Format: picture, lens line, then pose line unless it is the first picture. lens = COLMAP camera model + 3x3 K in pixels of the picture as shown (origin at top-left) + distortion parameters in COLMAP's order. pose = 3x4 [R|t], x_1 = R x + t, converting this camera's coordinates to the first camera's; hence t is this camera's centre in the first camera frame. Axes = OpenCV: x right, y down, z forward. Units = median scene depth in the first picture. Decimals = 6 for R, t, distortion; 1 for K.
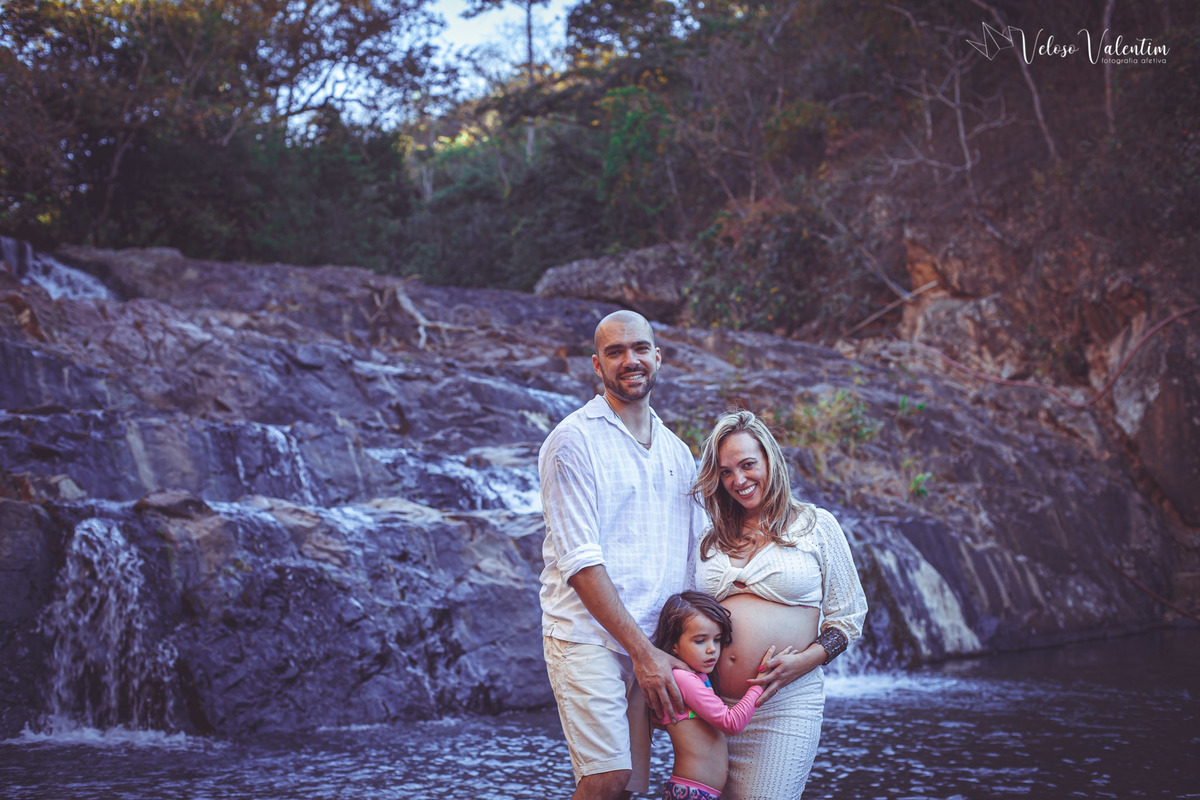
lens RADIAL K [[1752.9, 0, 600.0], [0, 1752.9, 400.0], [0, 0, 1]] dist [-0.130960, 0.043777]
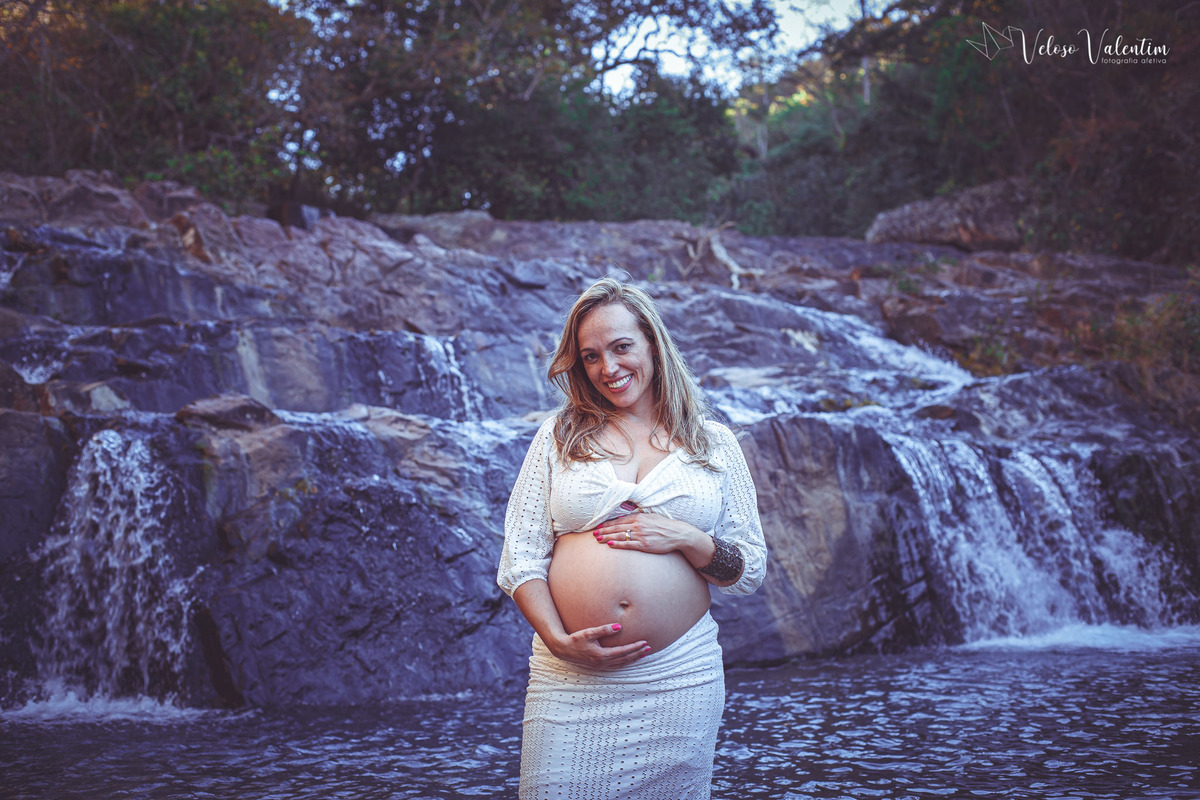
lens RADIAL K [[1752.9, 0, 600.0], [0, 1752.9, 400.0], [0, 0, 1]] dist [-0.130960, 0.043777]
pose [[0.977470, -0.038725, -0.207490, 0.047452], [0.041696, 0.999081, 0.009964, 0.030869], [0.206913, -0.018391, 0.978186, 0.153131]]
